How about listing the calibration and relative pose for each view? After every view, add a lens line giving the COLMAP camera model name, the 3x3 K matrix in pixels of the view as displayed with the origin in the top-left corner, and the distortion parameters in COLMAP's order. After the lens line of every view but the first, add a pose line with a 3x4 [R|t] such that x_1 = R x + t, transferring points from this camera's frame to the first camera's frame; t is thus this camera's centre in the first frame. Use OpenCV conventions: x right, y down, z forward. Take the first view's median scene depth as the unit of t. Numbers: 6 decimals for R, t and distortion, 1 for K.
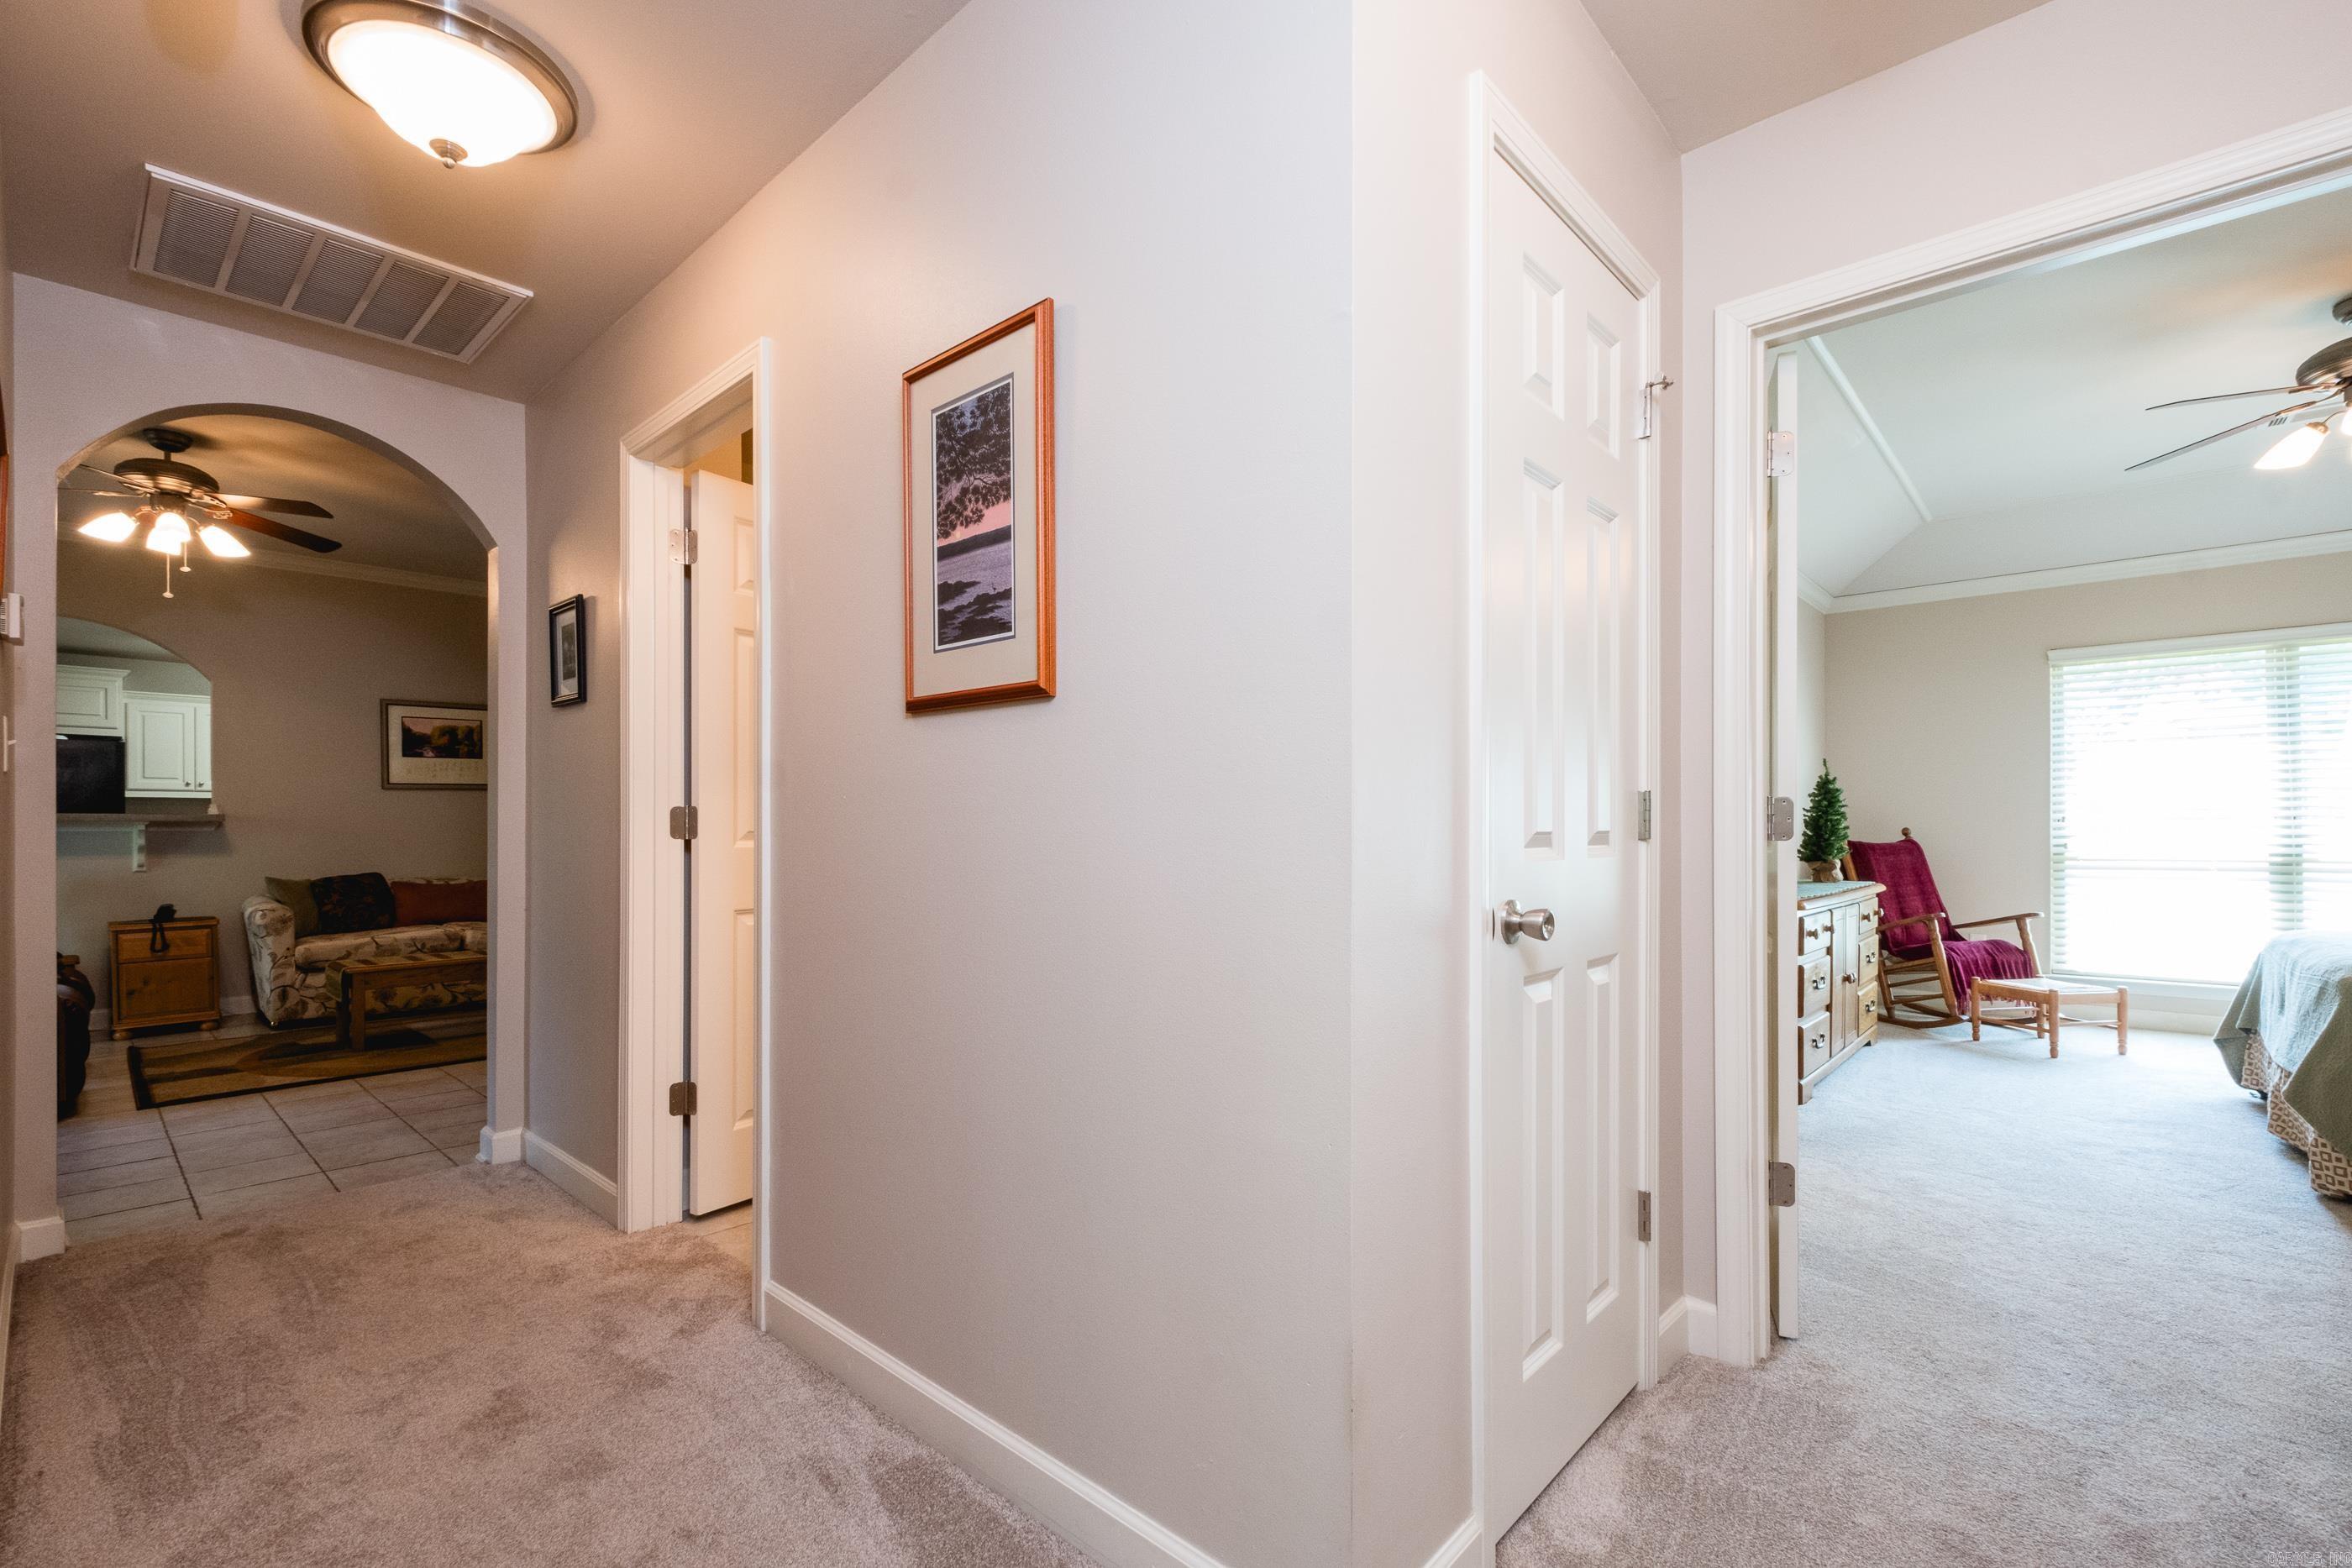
lens RADIAL K [[1034.8, 0, 1178.3], [0, 1034.8, 825.2], [0, 0, 1]] dist [-0.000963, -0.000346]
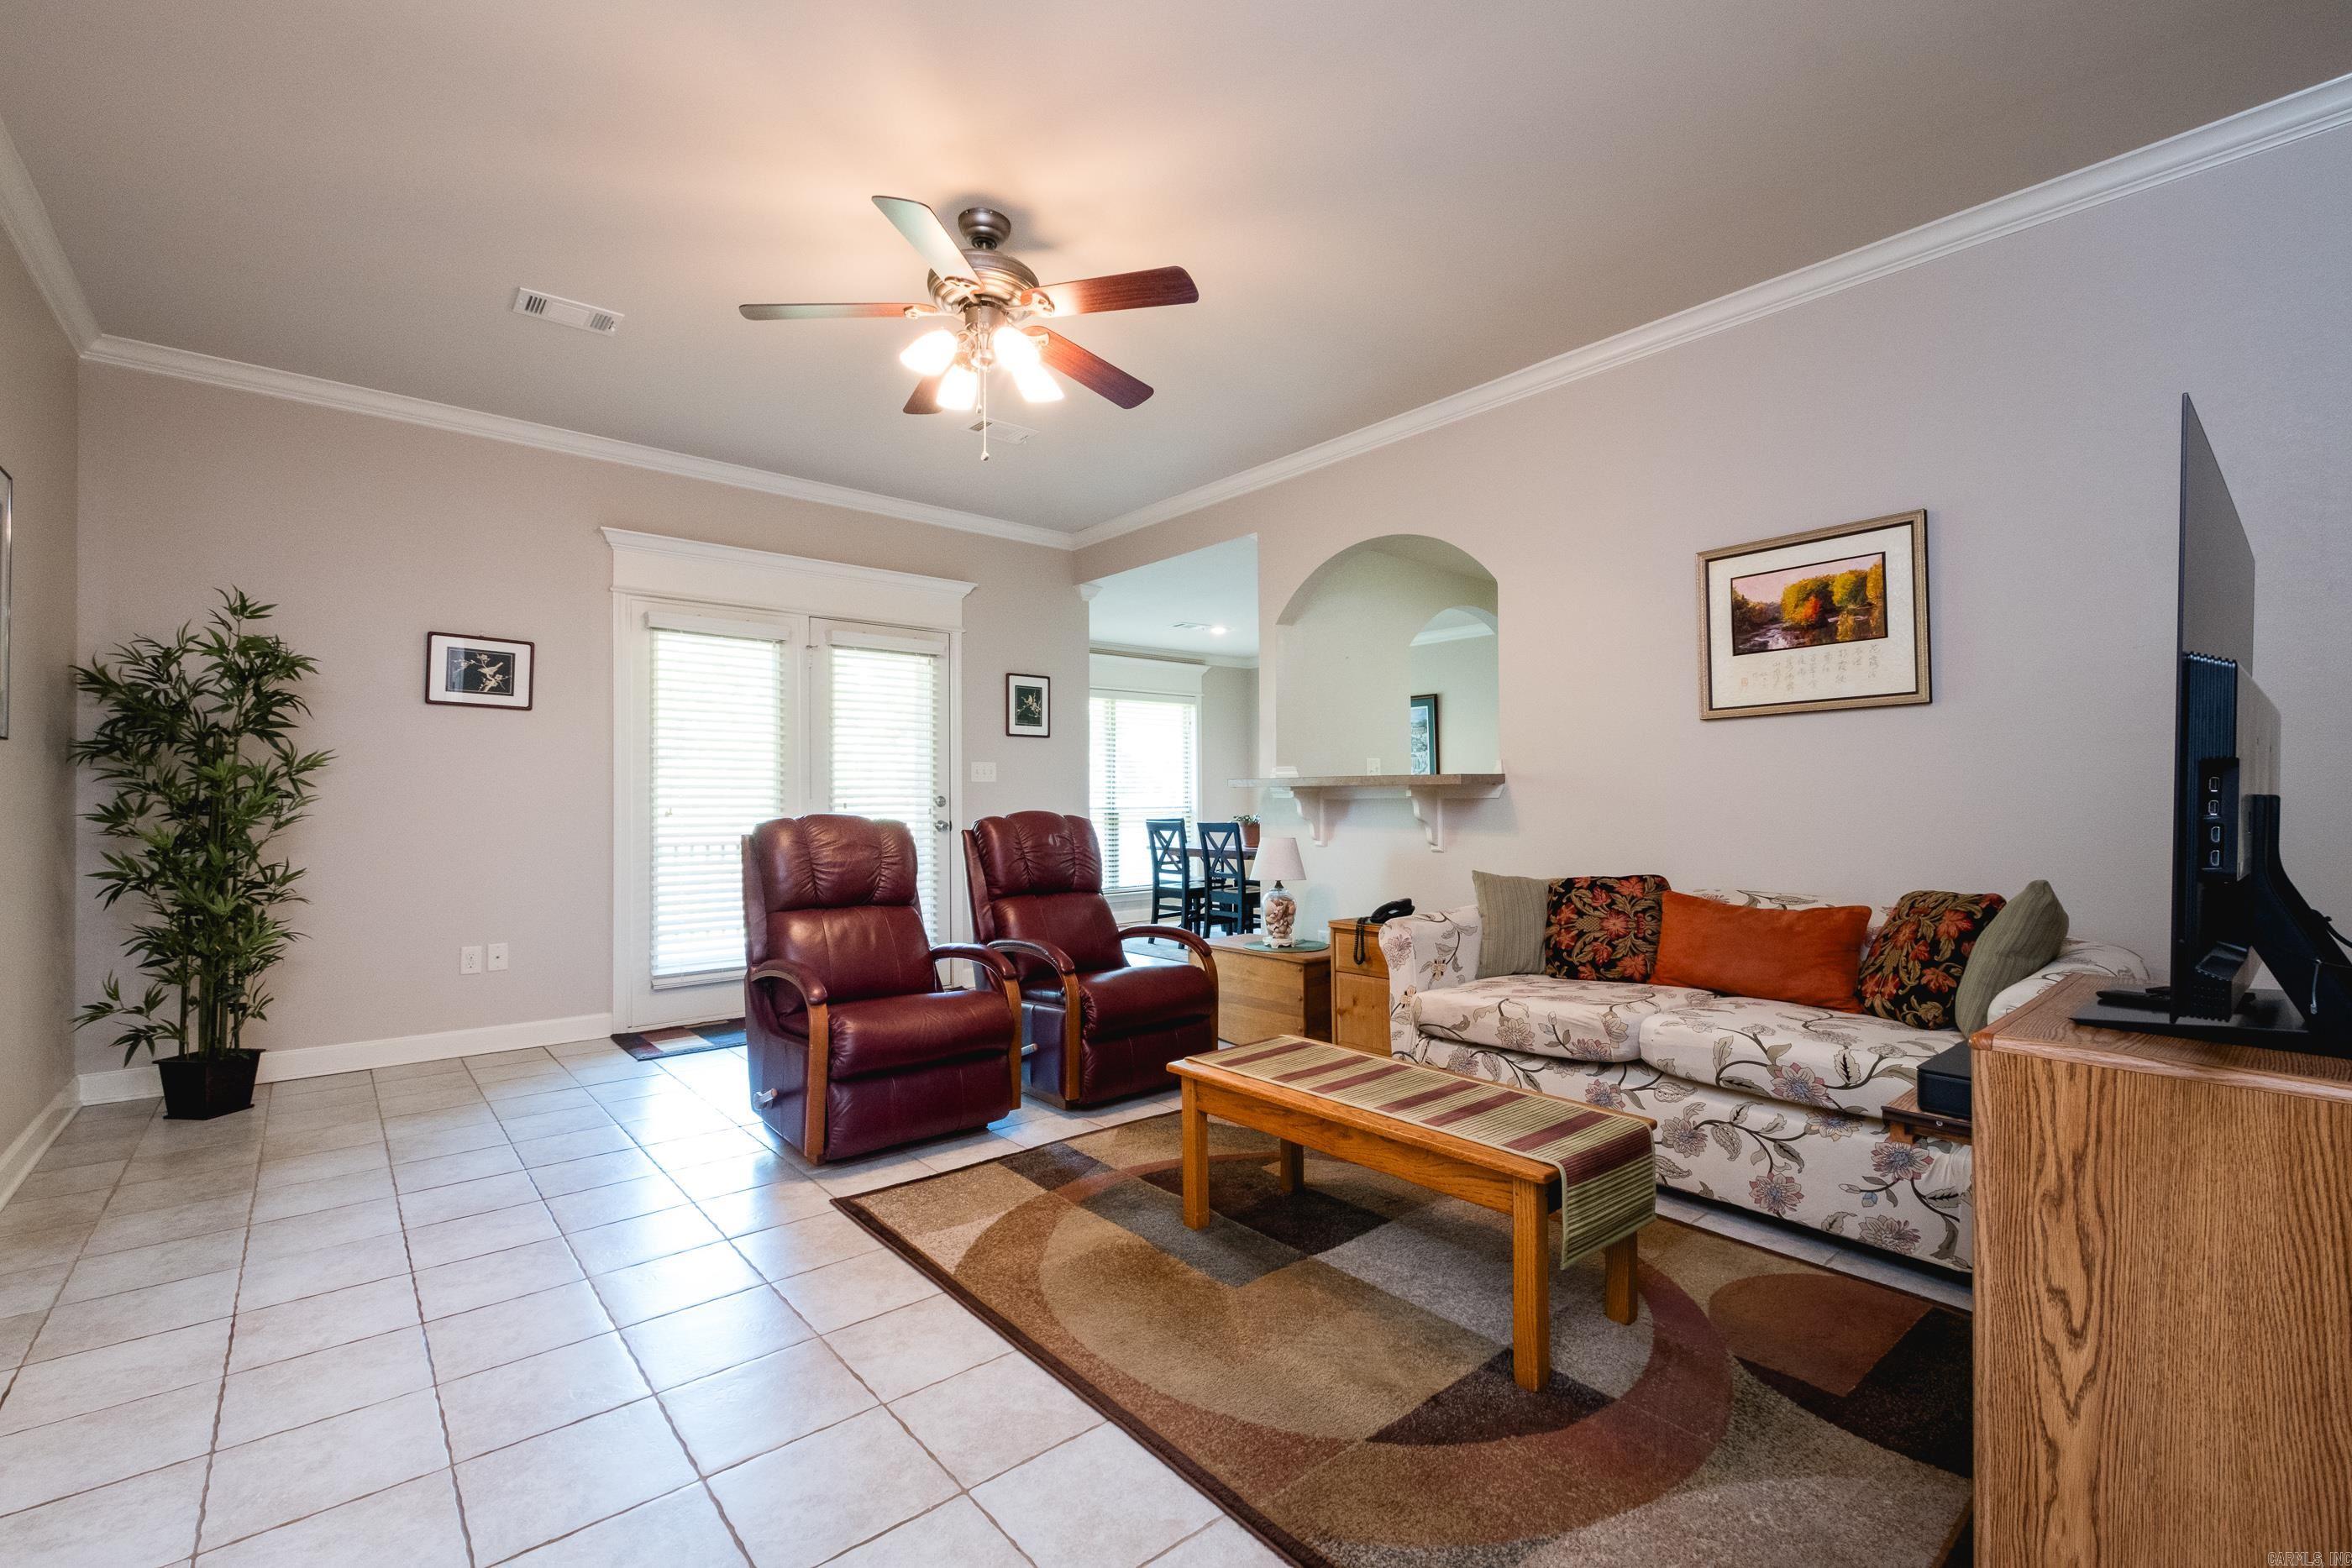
lens RADIAL K [[1009.5, 0, 1185.5], [0, 1009.5, 792.6], [0, 0, 1]] dist [0.007984, -0.005544]
pose [[-0.118526, -0.004023, -0.992943, -0.234031], [0.004699, 0.999978, -0.004612, 0.003696], [0.992940, -0.005212, -0.118504, 0.864757]]
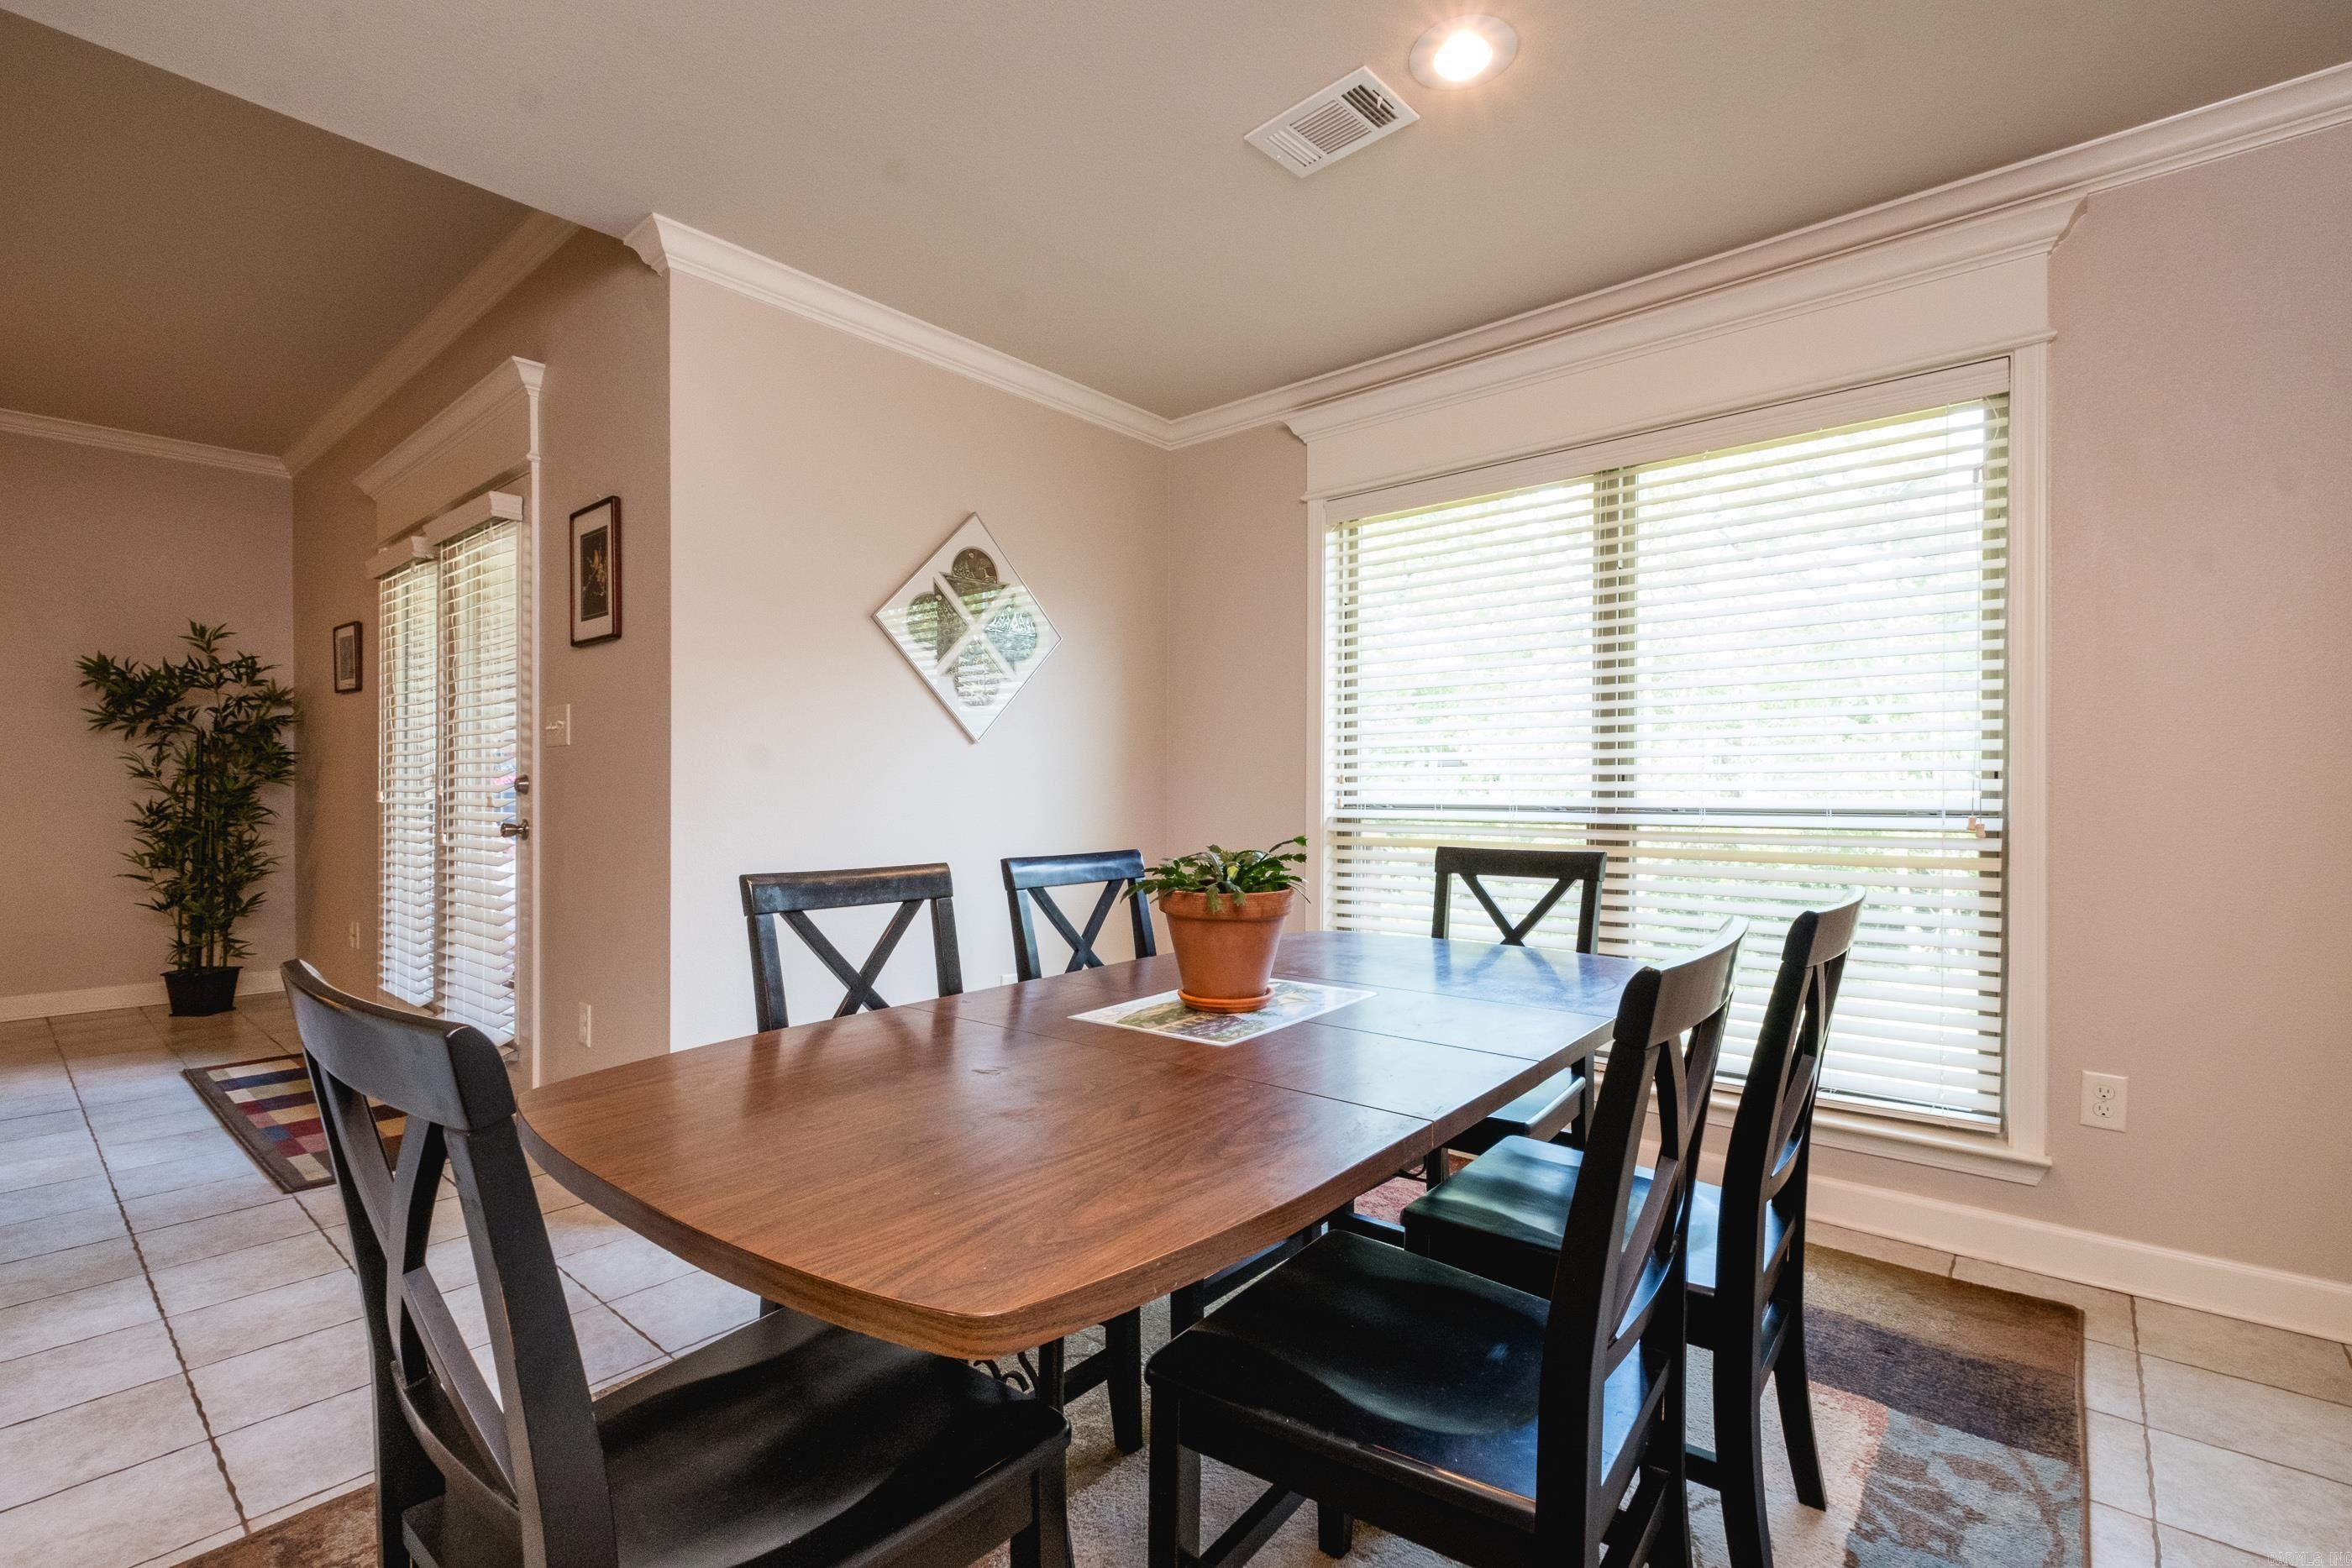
lens RADIAL K [[1046.0, 0, 1187.7], [0, 1046.0, 794.4], [0, 0, 1]] dist [0.001027, 0.000138]
pose [[-0.999145, 0.001423, -0.041308, -1.474367], [0.001301, 0.999995, 0.002972, 0.010266], [0.041312, 0.002916, -0.999142, 1.072039]]
